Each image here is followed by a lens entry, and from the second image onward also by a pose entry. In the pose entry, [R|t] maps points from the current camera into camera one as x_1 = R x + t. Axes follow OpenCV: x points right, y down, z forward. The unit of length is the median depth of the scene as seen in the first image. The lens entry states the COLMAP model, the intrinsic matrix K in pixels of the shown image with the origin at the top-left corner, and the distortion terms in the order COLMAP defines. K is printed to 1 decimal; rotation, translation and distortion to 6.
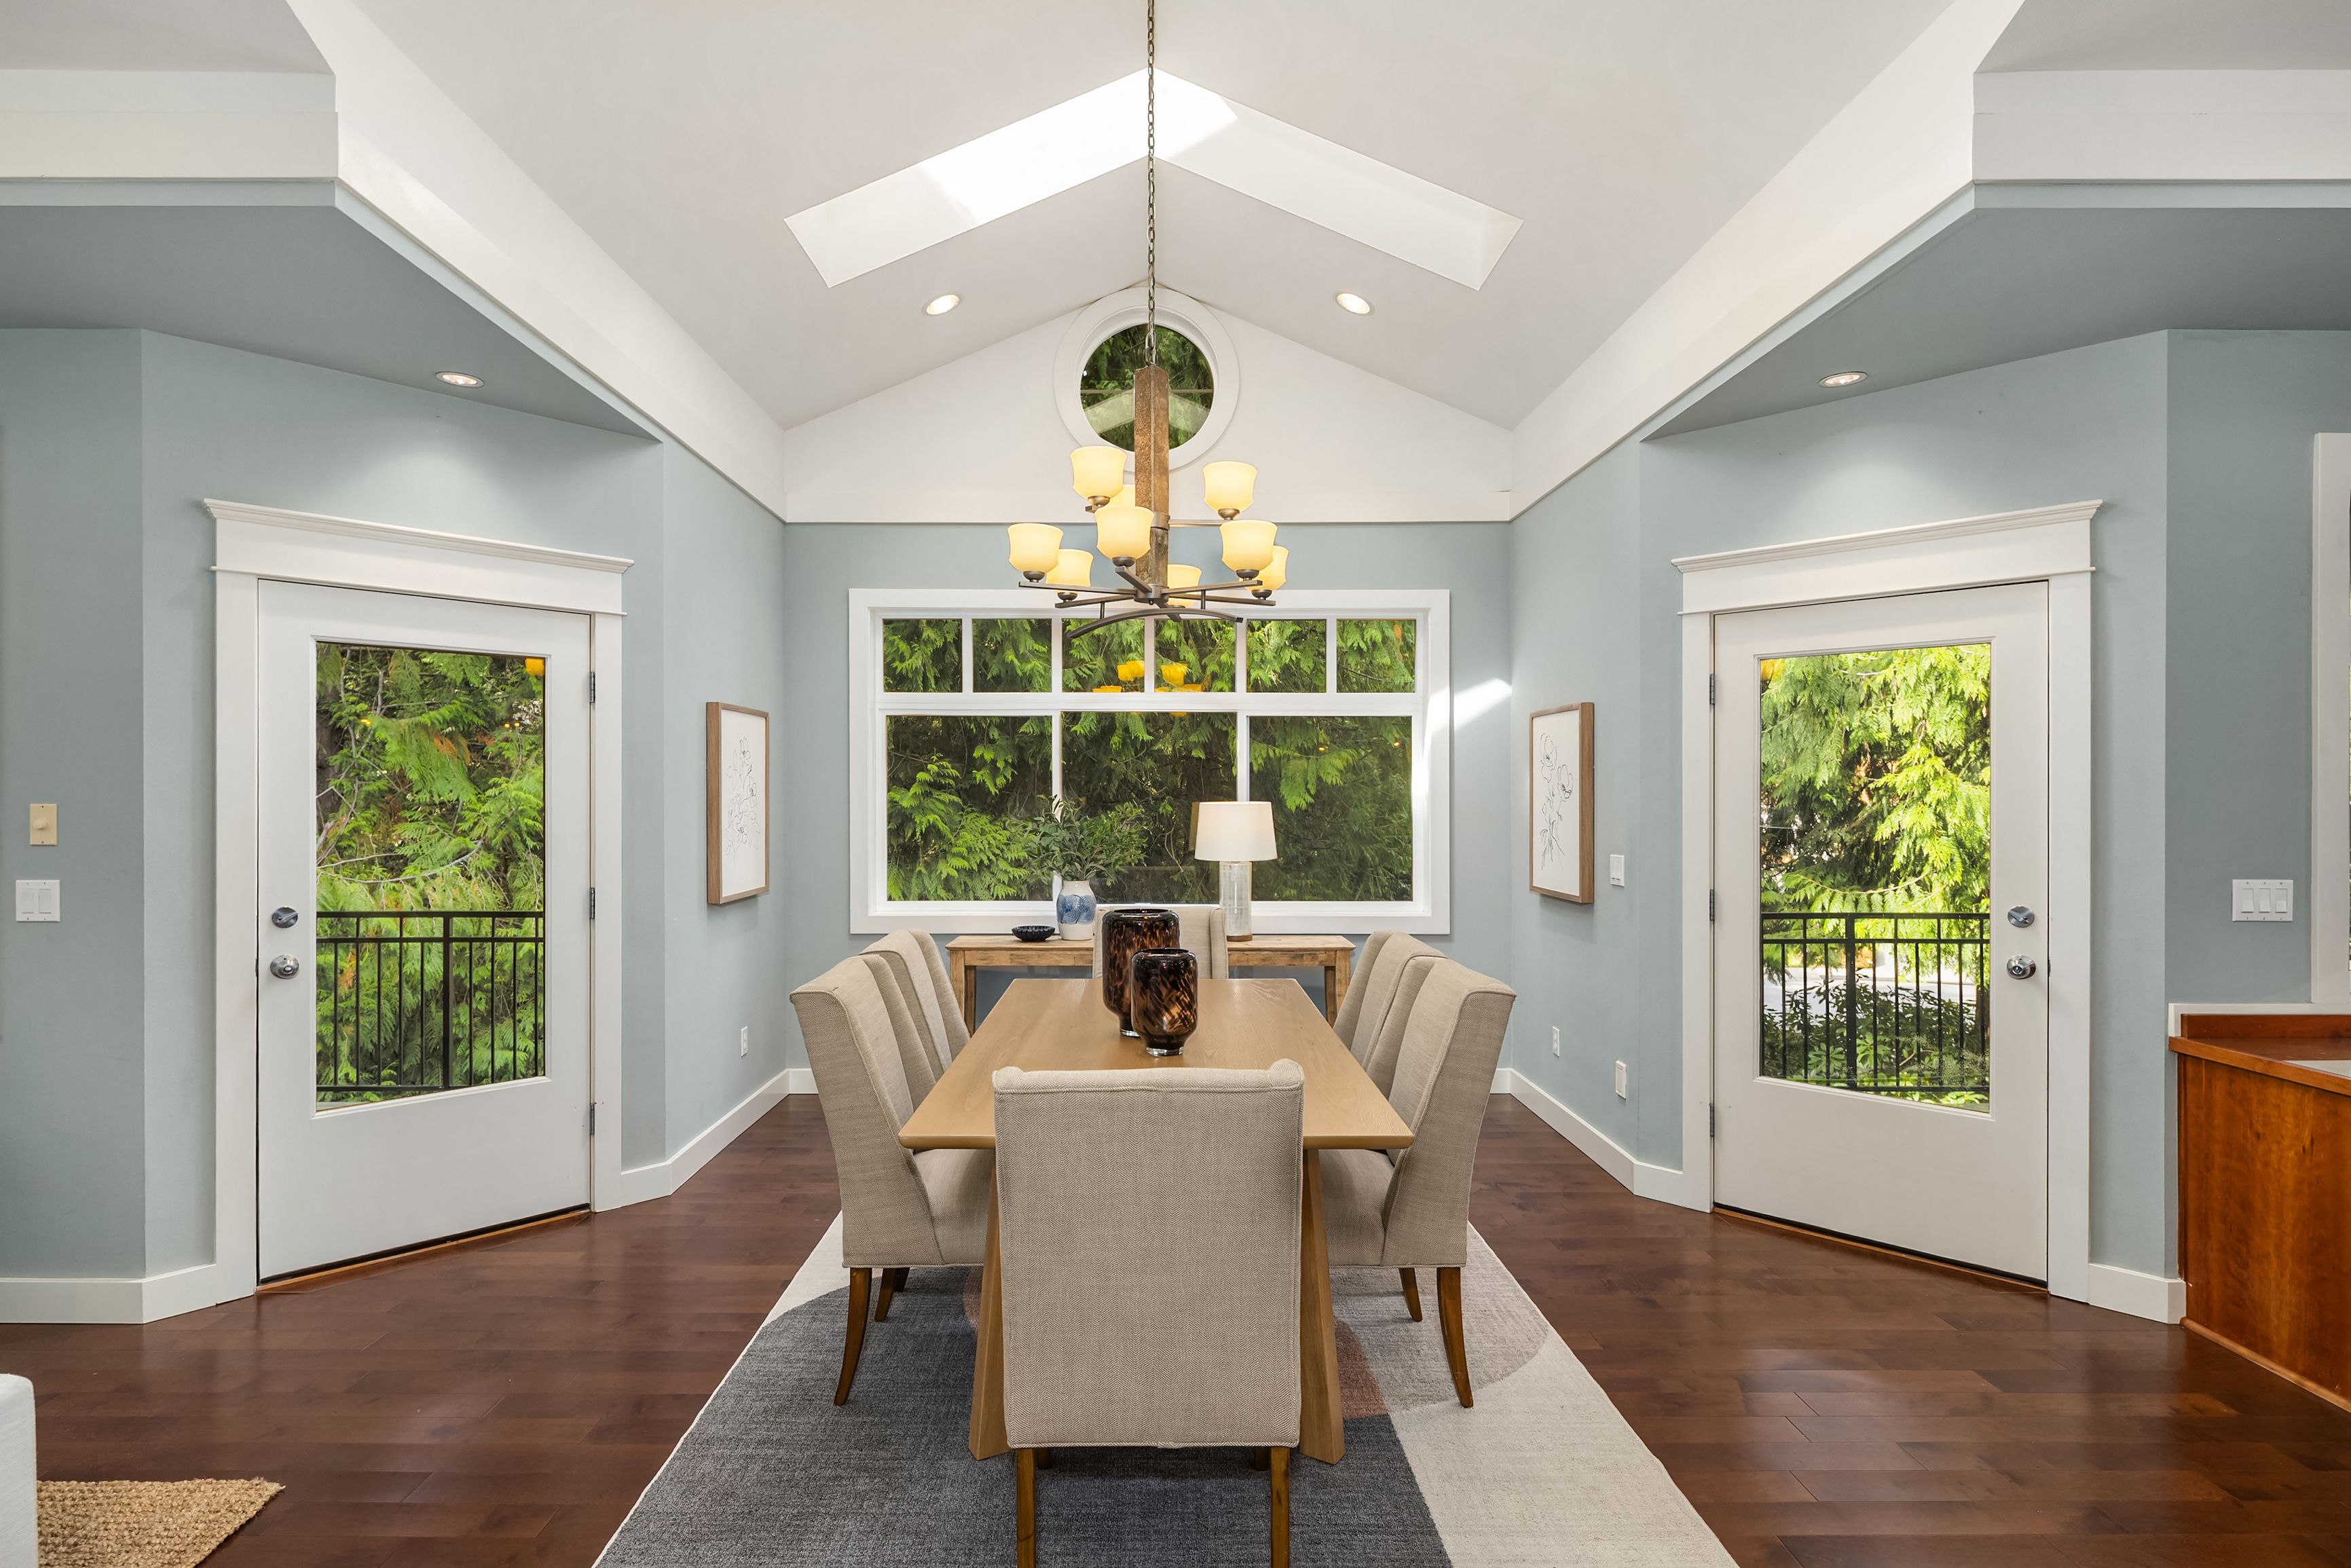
lens RADIAL K [[1154.2, 0, 1144.7], [0, 1154.2, 793.3], [0, 0, 1]] dist [0.003309, -0.004528]
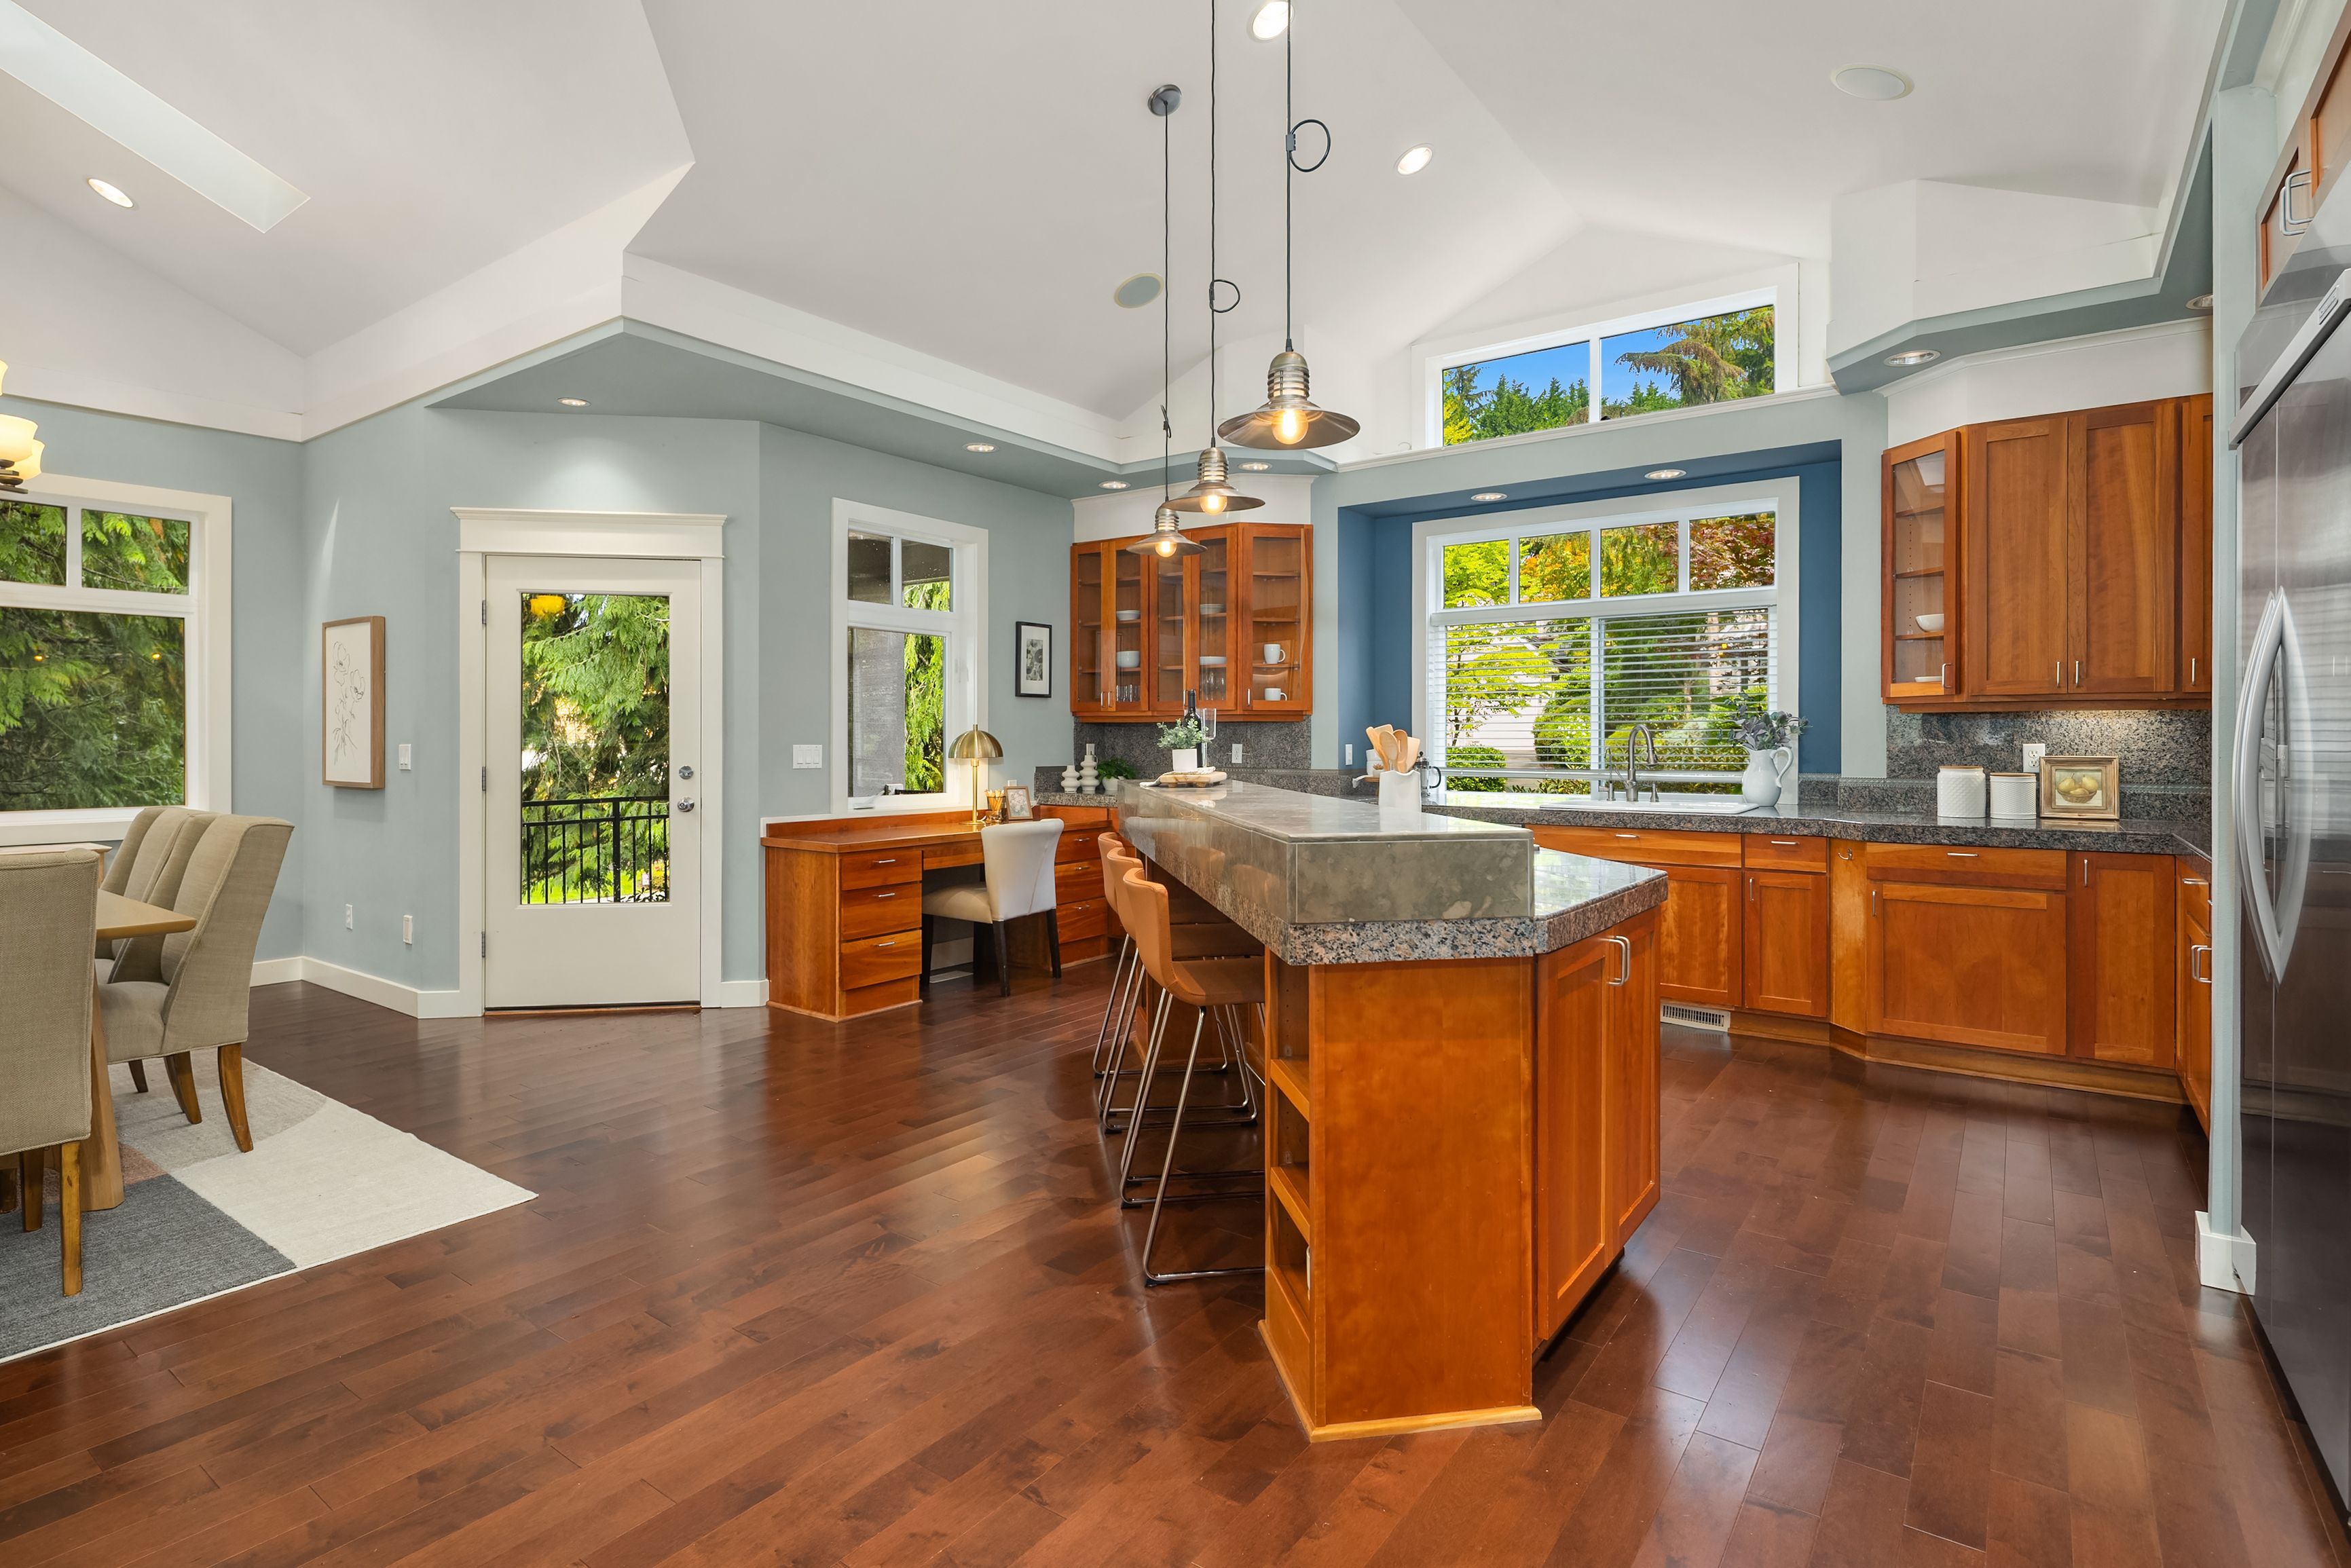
lens RADIAL K [[1154.2, 0, 1177.1], [0, 1154.2, 736.2], [0, 0, 1]] dist [0.003309, -0.004528]
pose [[0.586805, 0.000223, 0.809728, -0.125966], [-0.000817, 1.000000, 0.000317, 0.059233], [-0.809728, -0.000848, 0.586805, -0.483270]]
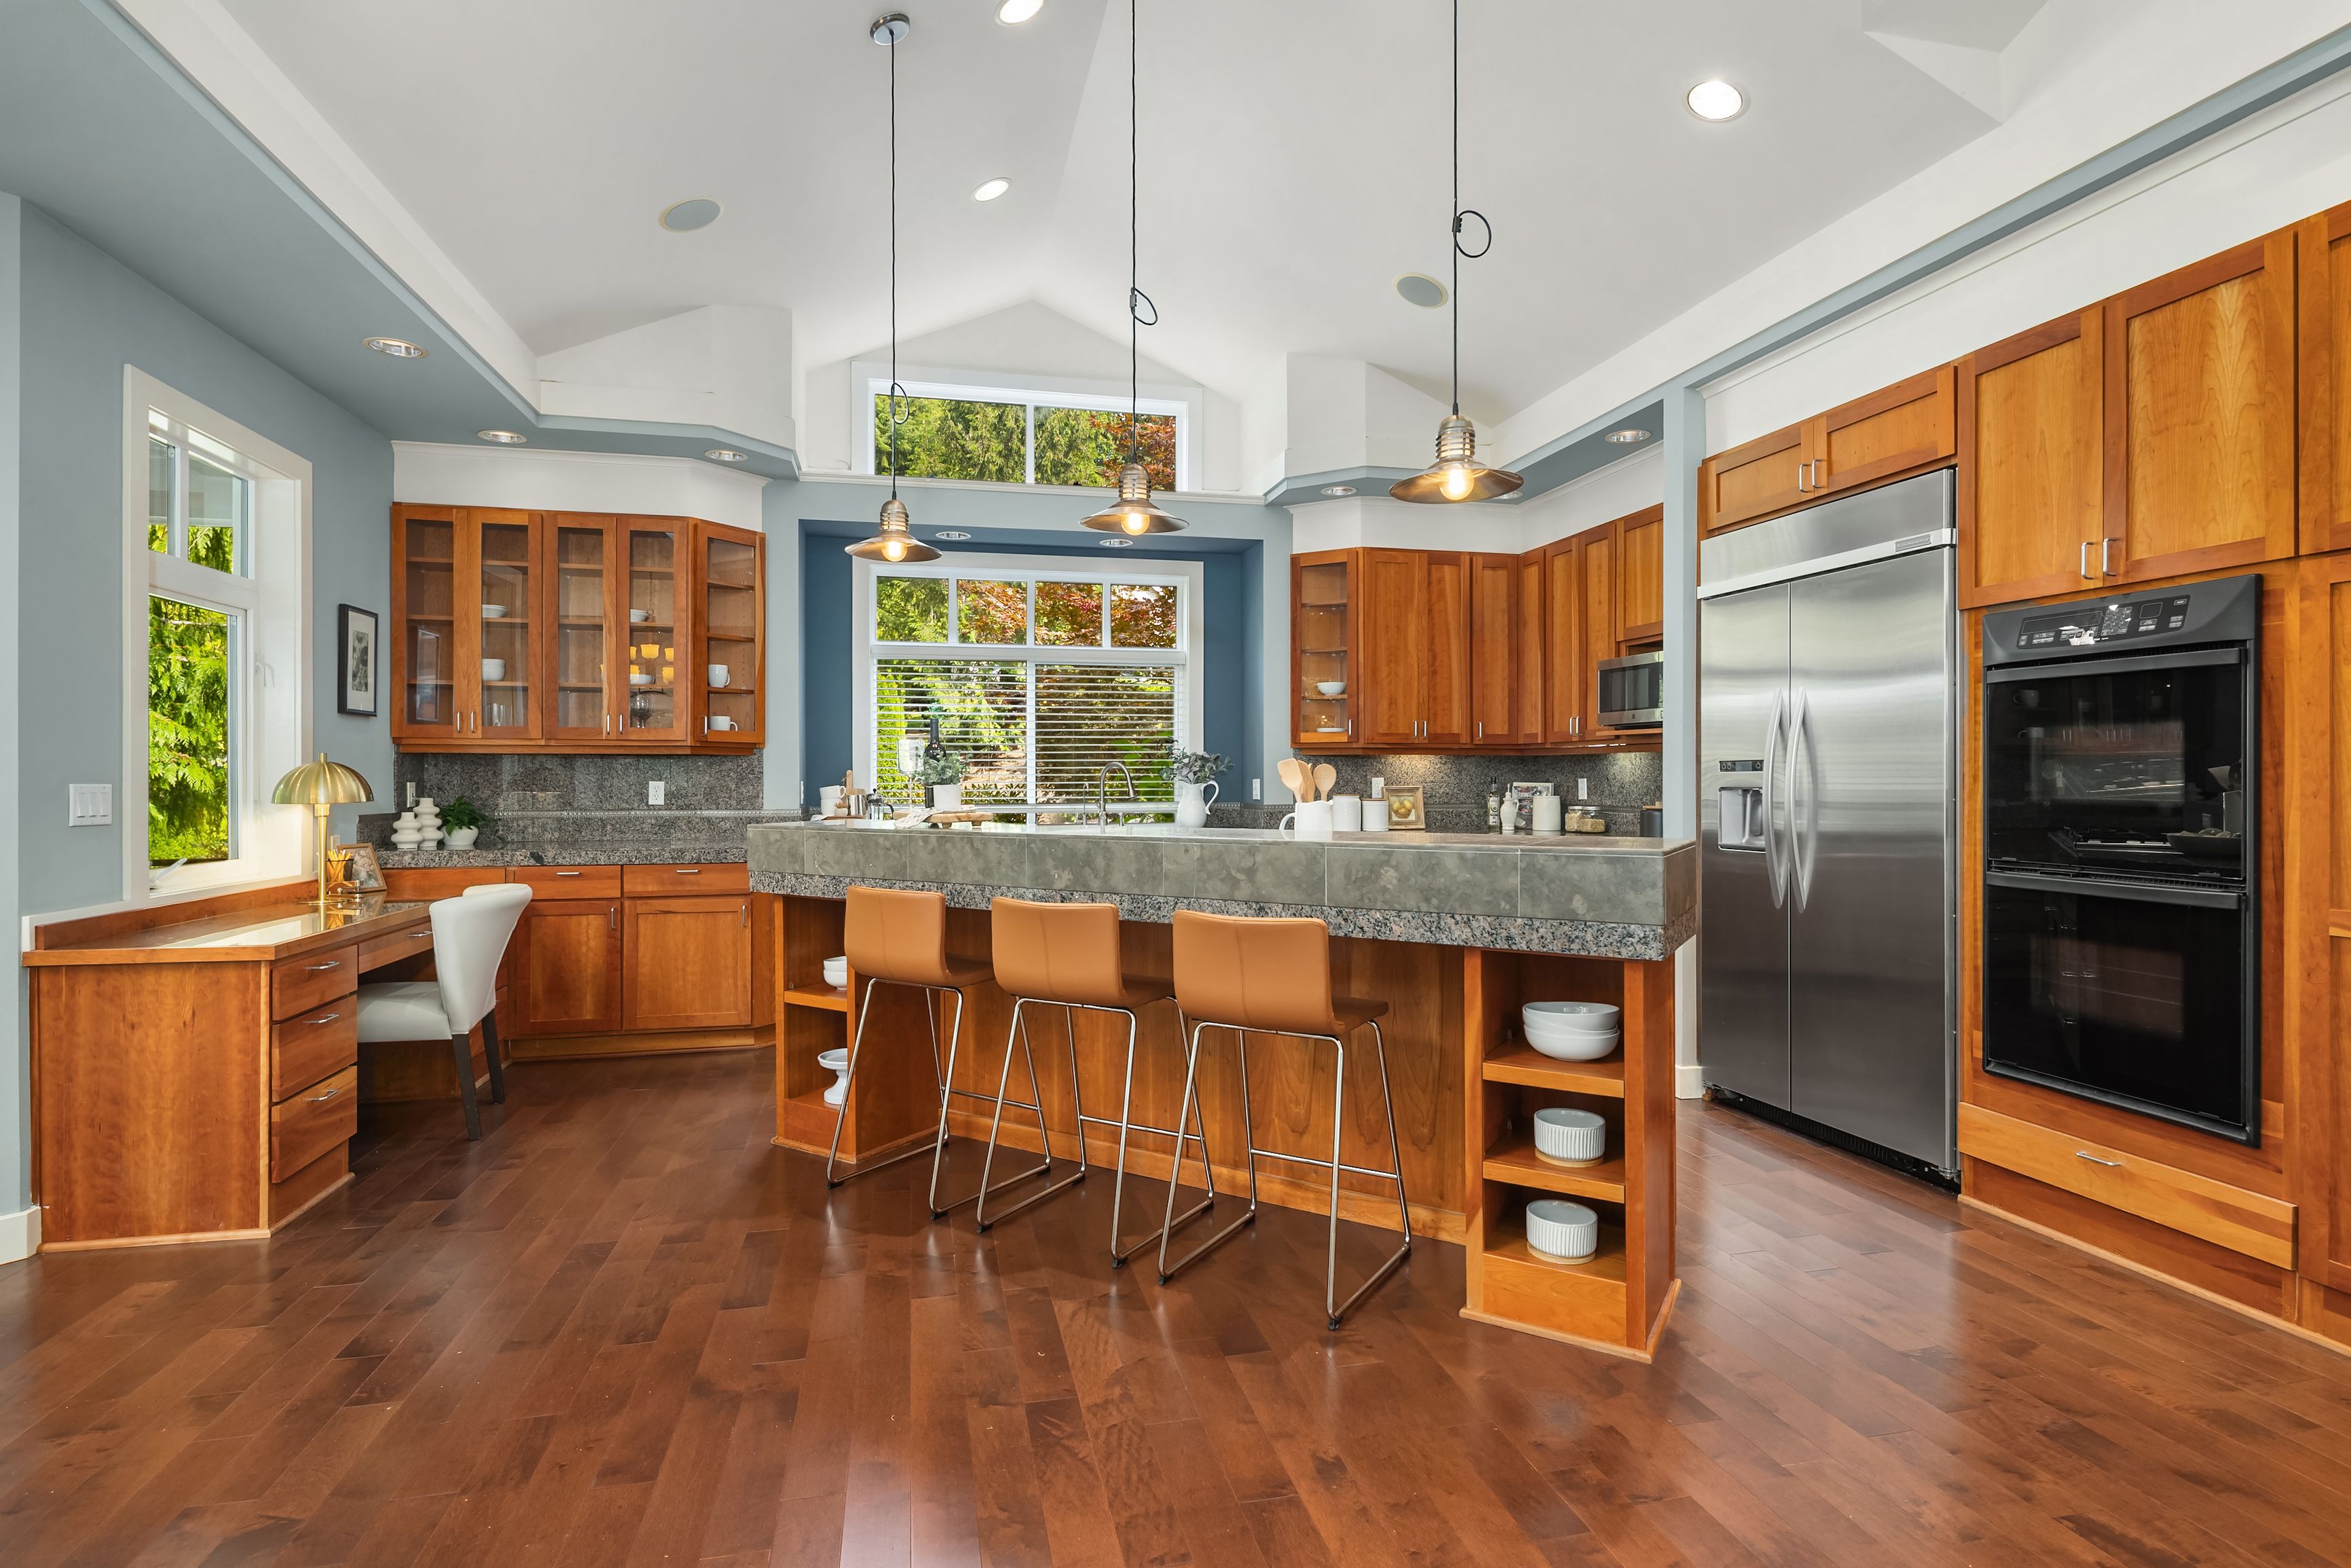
lens RADIAL K [[1154.2, 0, 1165.3], [0, 1154.2, 768.4], [0, 0, 1]] dist [0.003309, -0.004528]
pose [[-0.227669, 0.007150, 0.973712, -0.230058], [-0.000691, 0.999972, -0.007505, 0.066592], [-0.973738, -0.002382, -0.227658, 0.304764]]
